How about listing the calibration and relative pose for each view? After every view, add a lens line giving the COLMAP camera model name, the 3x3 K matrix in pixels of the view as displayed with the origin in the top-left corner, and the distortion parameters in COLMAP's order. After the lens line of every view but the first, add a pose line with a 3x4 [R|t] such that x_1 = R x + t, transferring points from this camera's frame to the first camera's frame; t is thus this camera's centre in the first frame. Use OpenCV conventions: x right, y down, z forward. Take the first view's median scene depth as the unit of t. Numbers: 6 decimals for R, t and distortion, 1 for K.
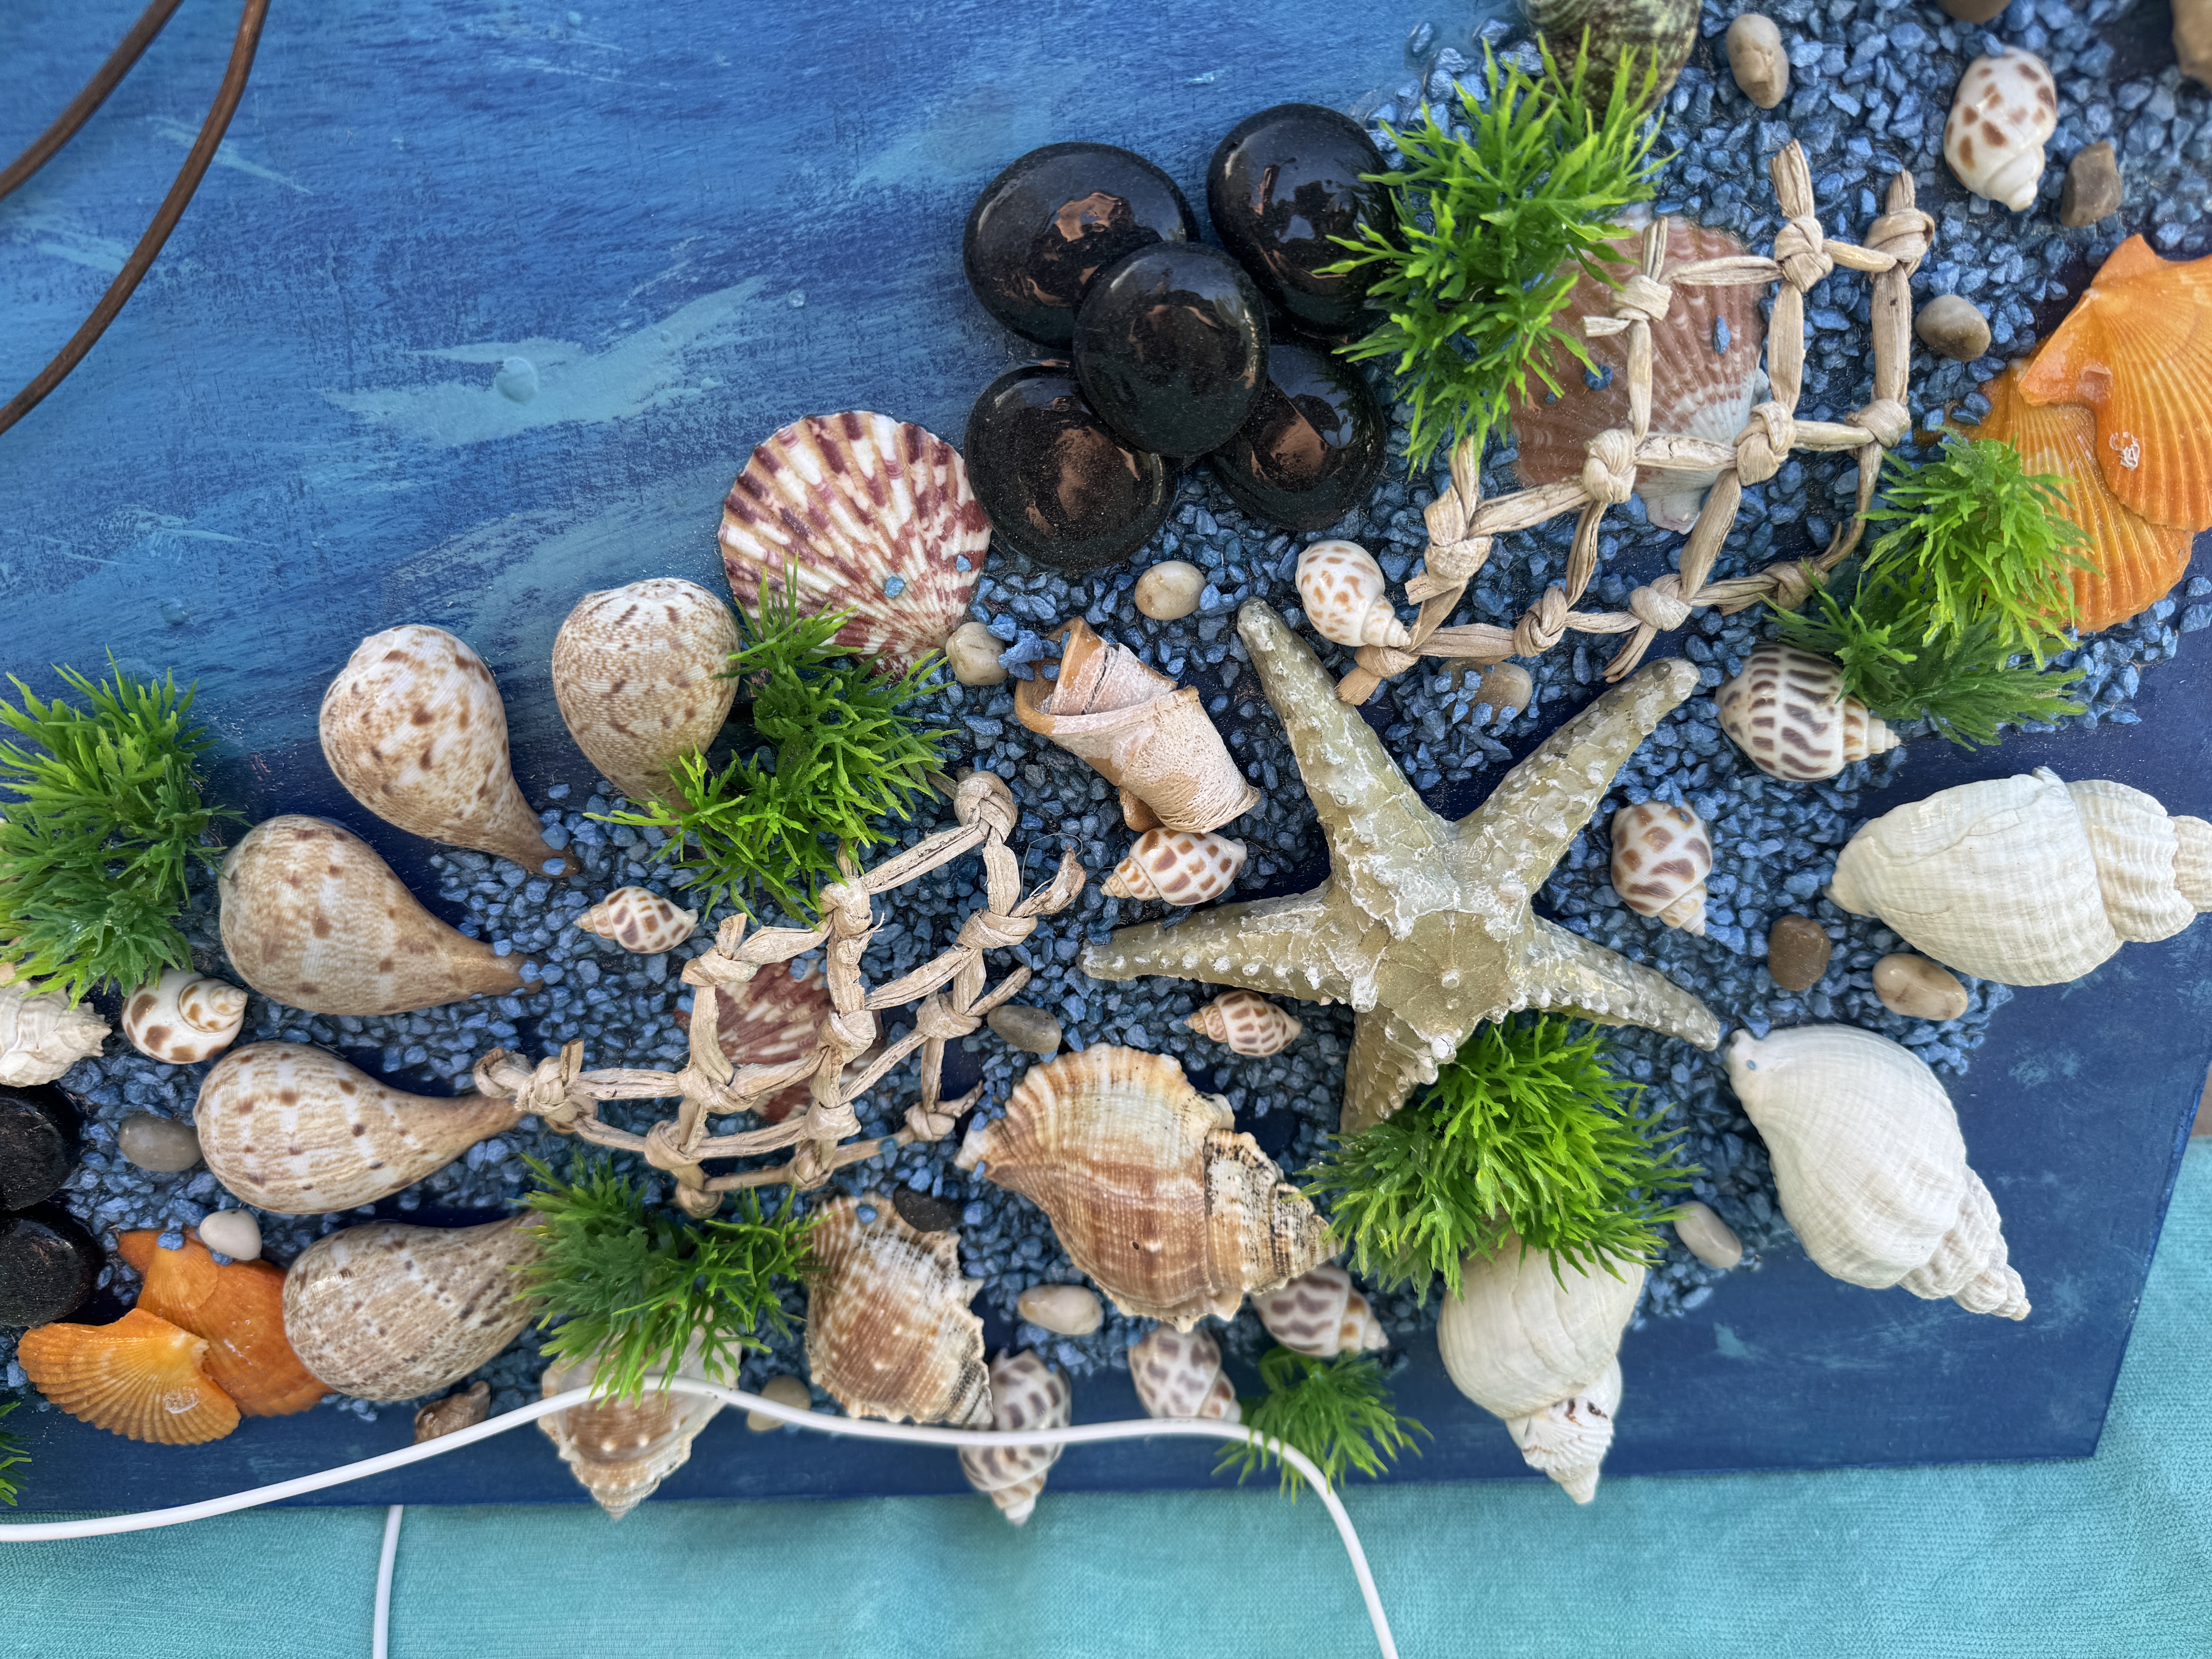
lens RADIAL K [[1580.6, 0, 1106.0], [0, 1580.6, 829.5], [0, 0, 1]] dist [0.107384, -0.216686]
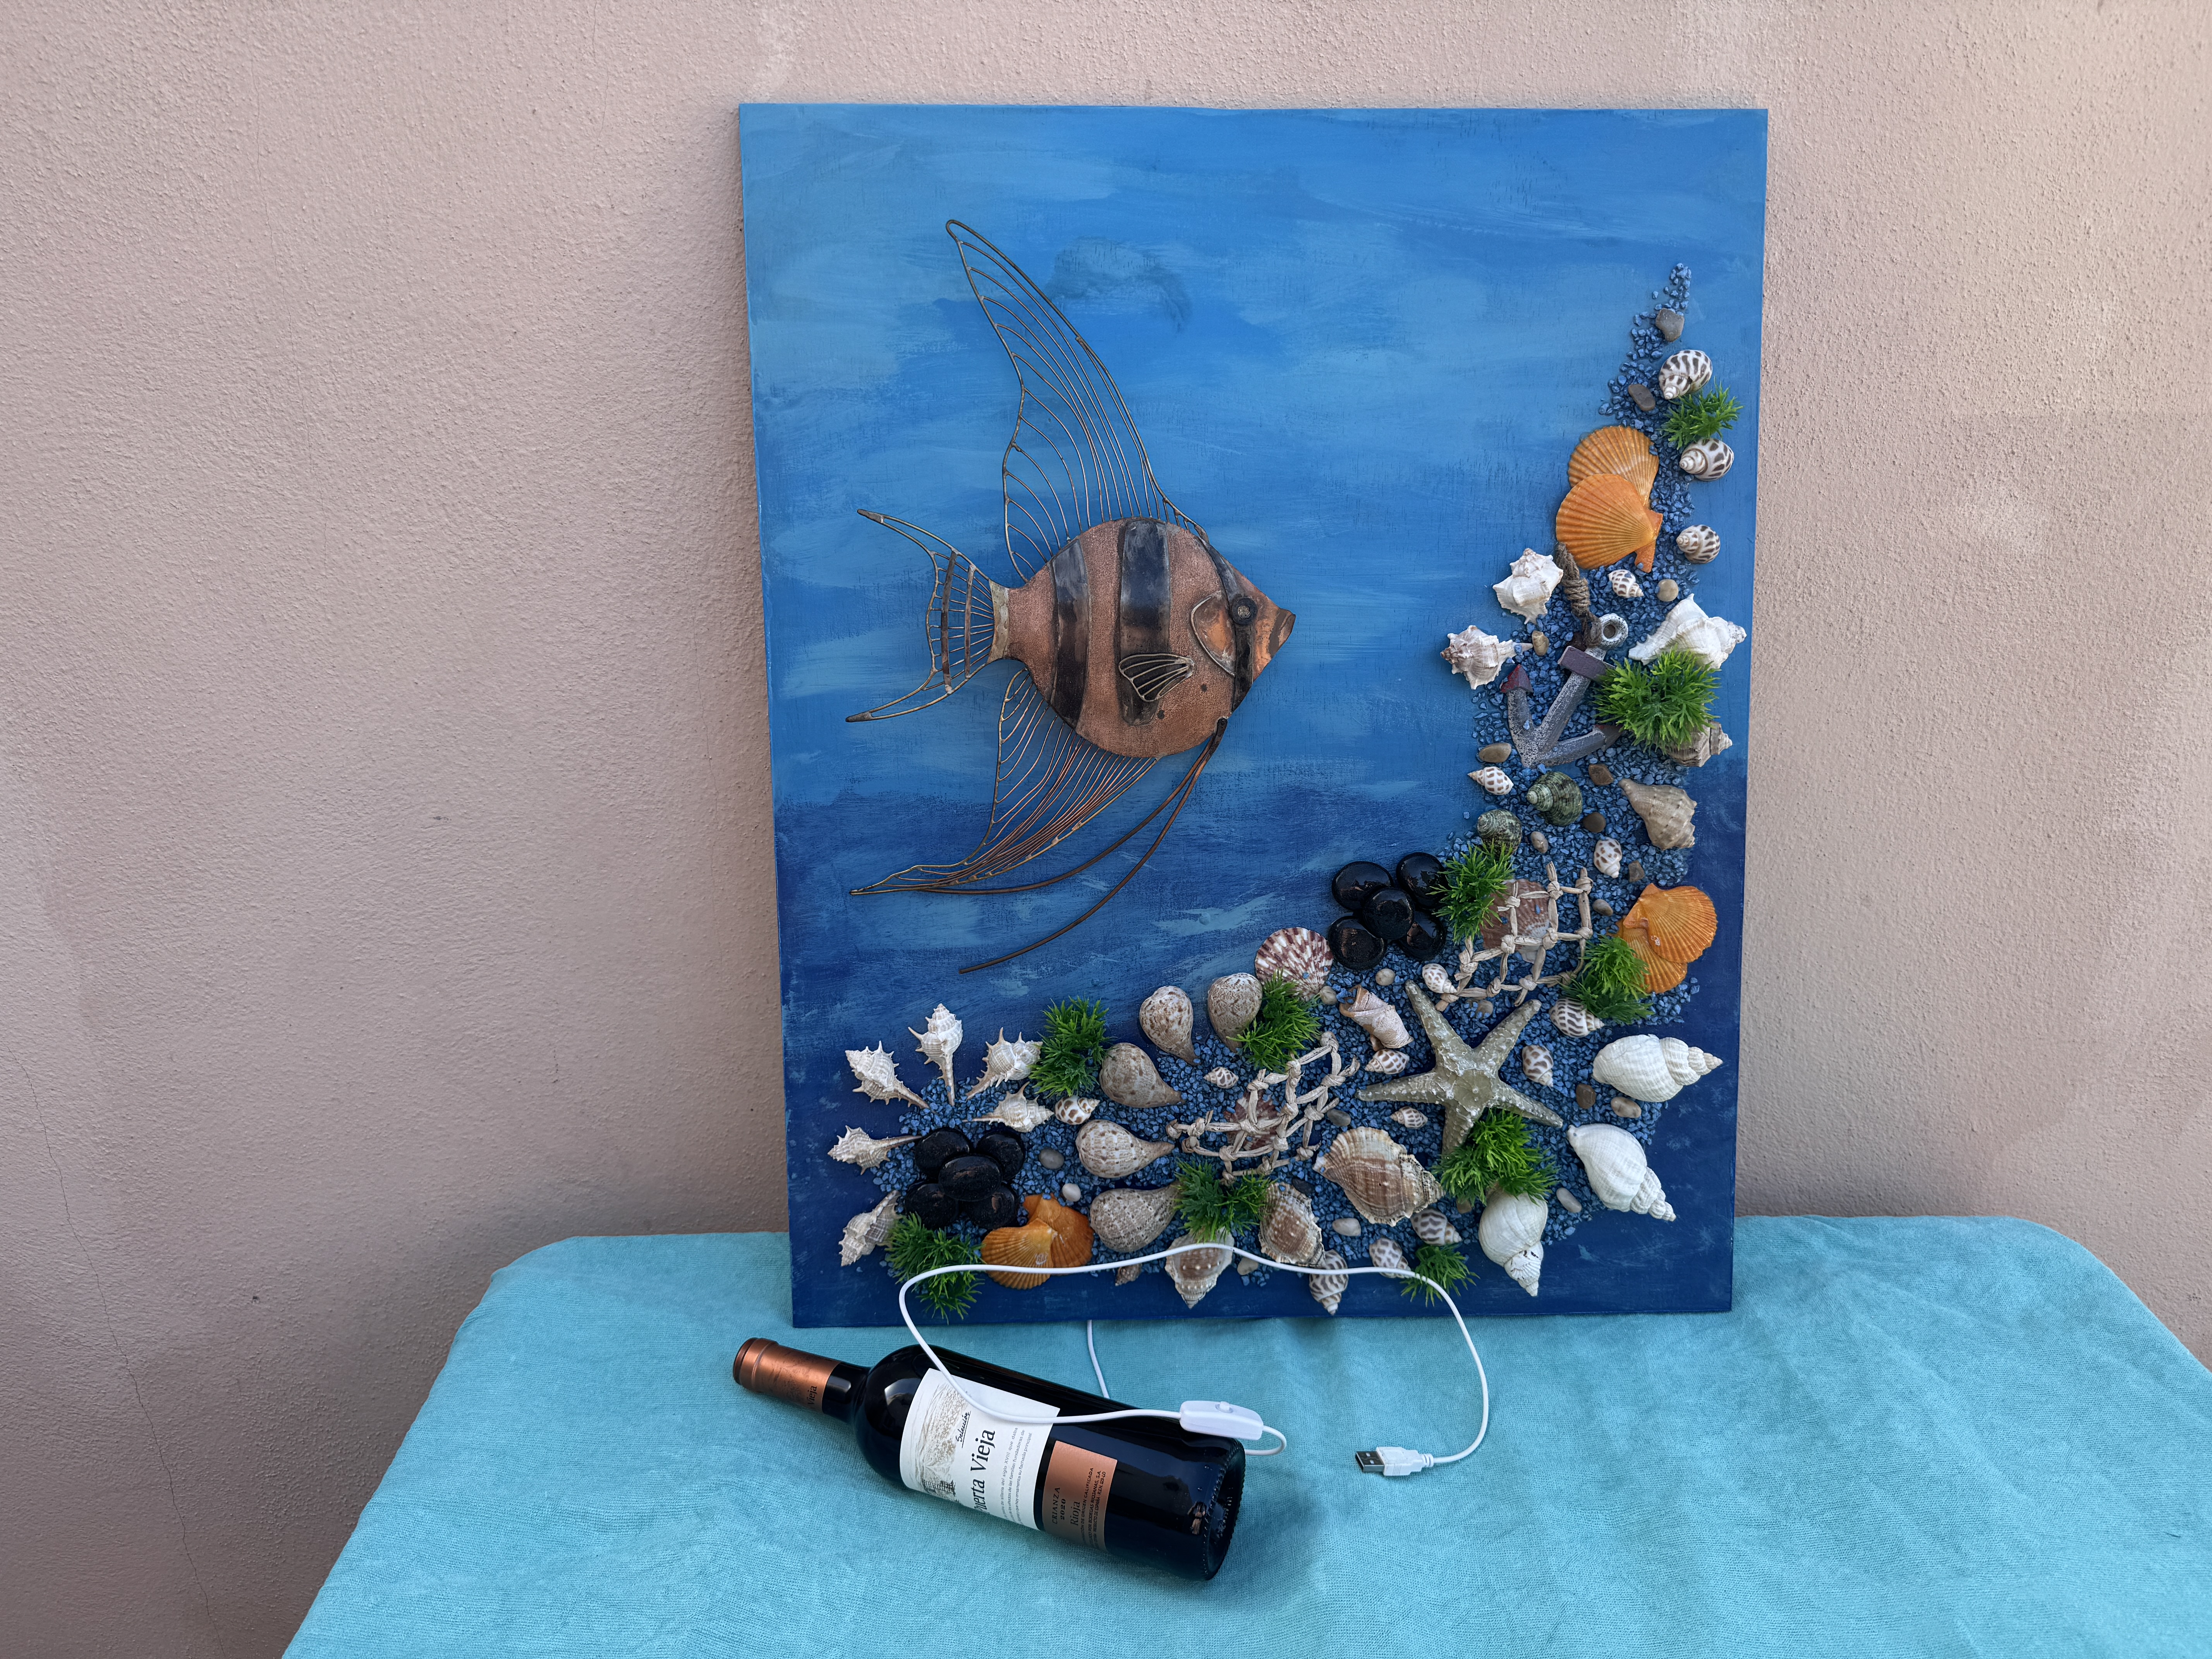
lens RADIAL K [[1541.8, 0, 1087.2], [0, 1541.8, 824.0], [0, 0, 1]] dist [0.111985, -0.137742]
pose [[0.999905, 0.005224, -0.012789, -0.555712], [-0.008744, 0.956018, -0.293178, 0.514555], [0.010695, 0.293262, 0.955972, -2.286398]]
